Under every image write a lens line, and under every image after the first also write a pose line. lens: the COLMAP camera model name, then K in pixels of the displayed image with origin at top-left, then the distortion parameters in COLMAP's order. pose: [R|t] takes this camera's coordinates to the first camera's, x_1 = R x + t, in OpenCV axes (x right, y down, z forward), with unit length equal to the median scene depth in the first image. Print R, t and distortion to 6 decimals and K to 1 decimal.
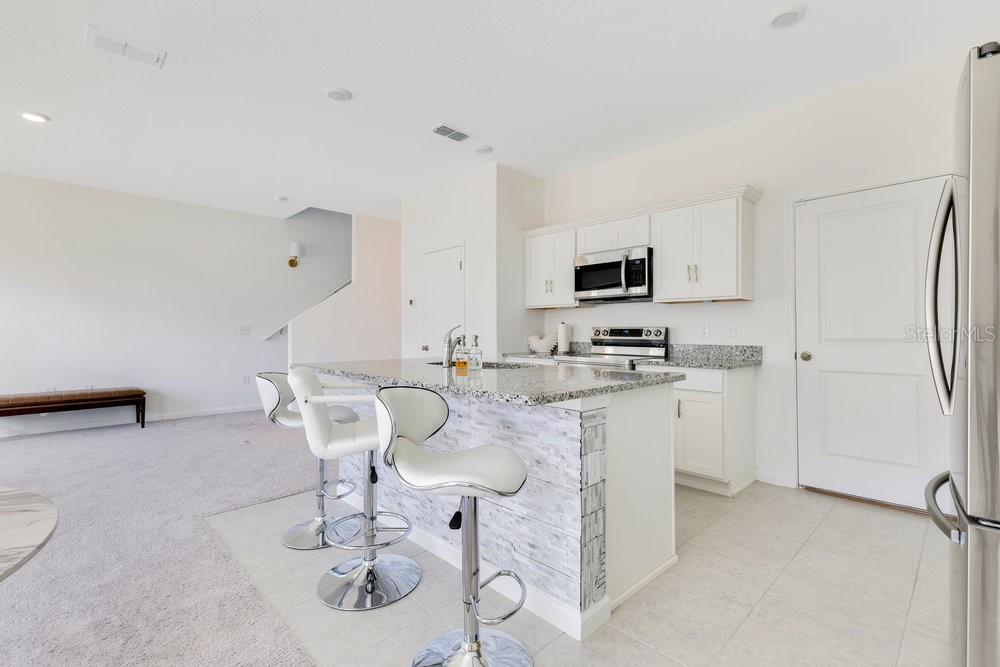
lens RADIAL K [[452.2, 0, 509.6], [0, 452.2, 333.9], [0, 0, 1]] dist [0.014458, -0.000033]
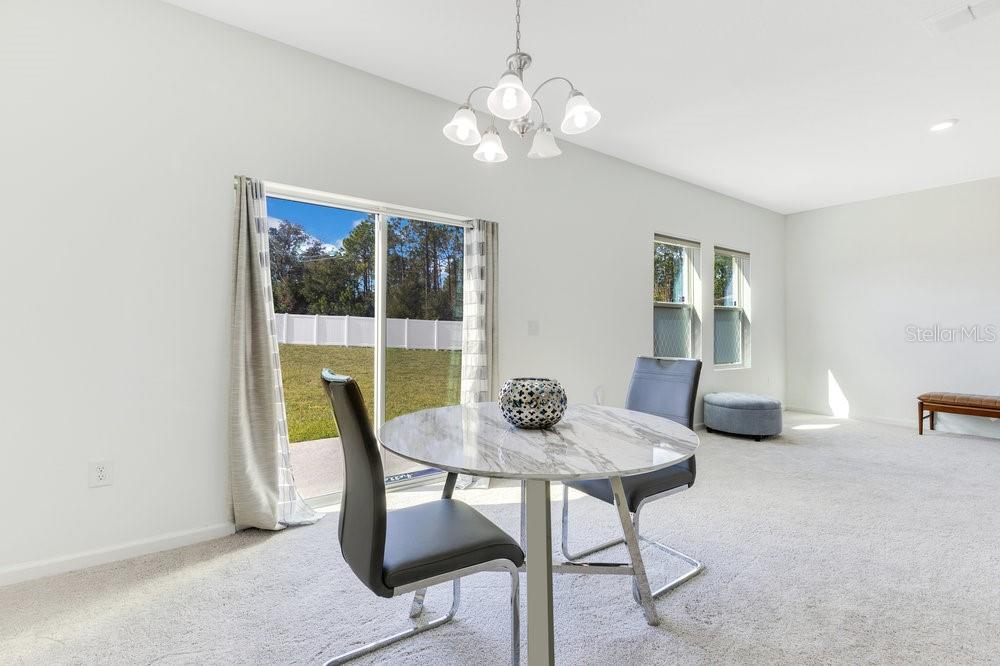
lens RADIAL K [[452.2, 0, 509.9], [0, 452.2, 328.5], [0, 0, 1]] dist [0.014458, -0.000033]
pose [[-0.139255, -0.005895, -0.990239, 0.207584], [-0.008649, 0.999951, -0.004737, -0.003492], [0.990219, 0.007905, -0.139299, 0.318857]]
